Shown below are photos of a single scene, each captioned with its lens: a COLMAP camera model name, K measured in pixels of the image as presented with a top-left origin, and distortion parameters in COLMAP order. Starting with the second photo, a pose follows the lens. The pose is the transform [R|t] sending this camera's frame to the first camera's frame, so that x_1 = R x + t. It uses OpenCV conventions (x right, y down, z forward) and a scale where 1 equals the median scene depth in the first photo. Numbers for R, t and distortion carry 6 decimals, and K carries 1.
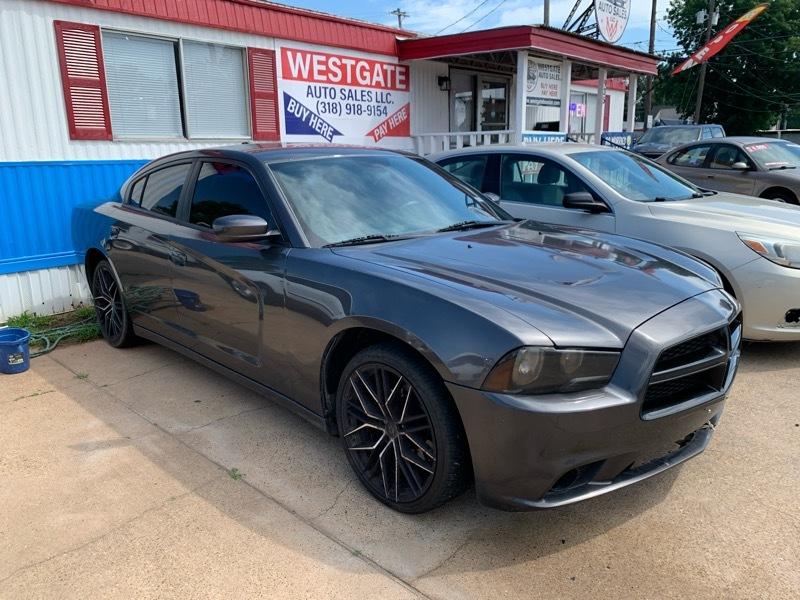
lens RADIAL K [[594.0, 0, 400.0], [0, 594.0, 300.0], [0, 0, 1]] dist [-0.006899, -0.003747]
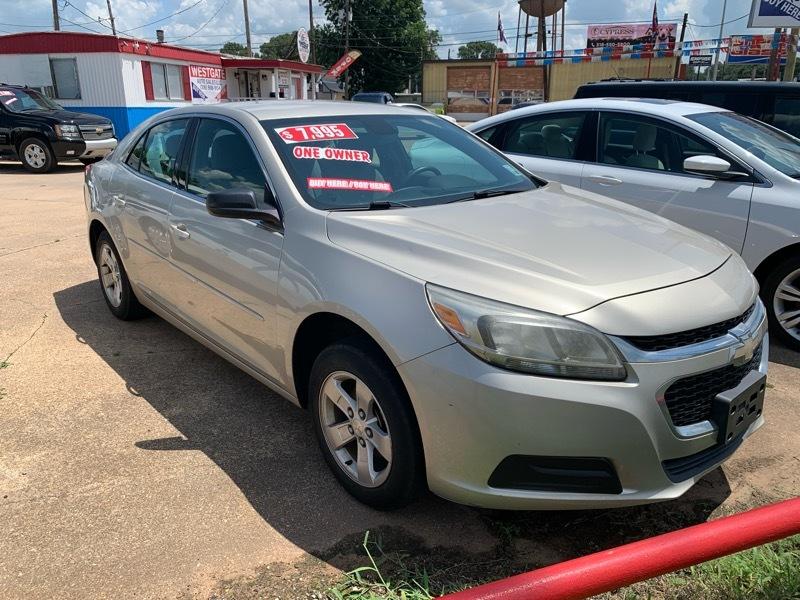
lens RADIAL K [[594.0, 0, 400.0], [0, 594.0, 300.0], [0, 0, 1]] dist [-0.006899, -0.003747]
pose [[0.866923, -0.140049, 0.478362, -0.685163], [0.107427, 0.989659, 0.095053, 0.398256], [-0.486727, -0.031014, 0.873003, -1.544996]]
